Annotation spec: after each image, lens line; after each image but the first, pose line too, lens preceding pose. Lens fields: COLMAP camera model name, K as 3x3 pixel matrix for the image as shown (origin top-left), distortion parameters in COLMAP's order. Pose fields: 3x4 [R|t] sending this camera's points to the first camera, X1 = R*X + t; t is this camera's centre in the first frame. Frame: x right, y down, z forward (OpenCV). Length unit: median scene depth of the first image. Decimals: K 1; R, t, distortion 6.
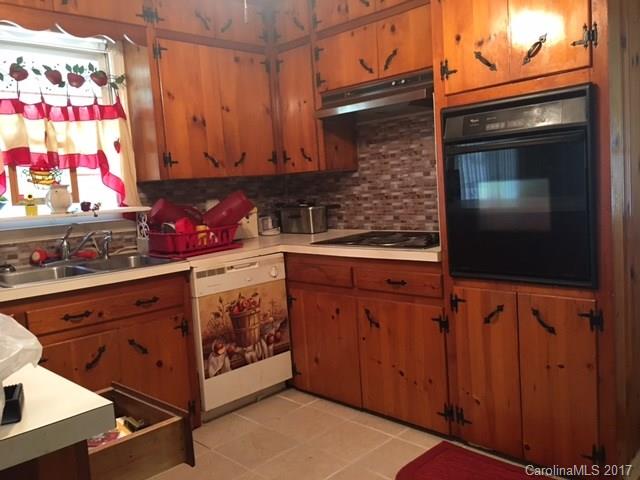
lens RADIAL K [[547.7, 0, 320.7], [0, 547.7, 234.2], [0, 0, 1]] dist [0.014246, -0.001725]
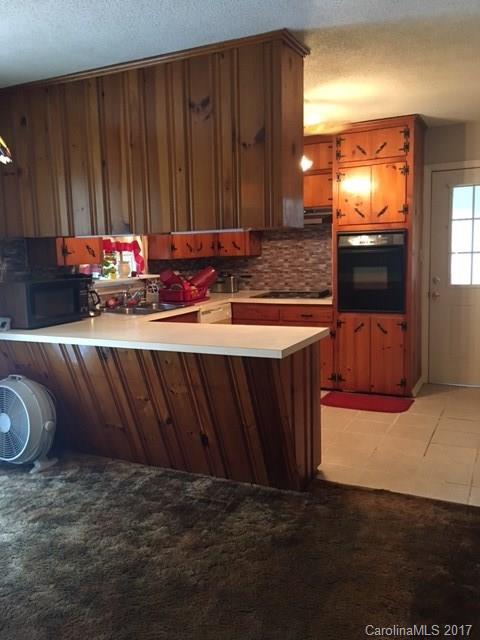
lens RADIAL K [[547.7, 0, 239.0], [0, 547.7, 323.4], [0, 0, 1]] dist [0.014246, -0.001725]
pose [[0.951683, -0.007117, 0.307001, -0.604580], [-0.003669, 0.999397, 0.034542, 0.040809], [-0.307061, -0.034000, 0.951082, -0.695471]]
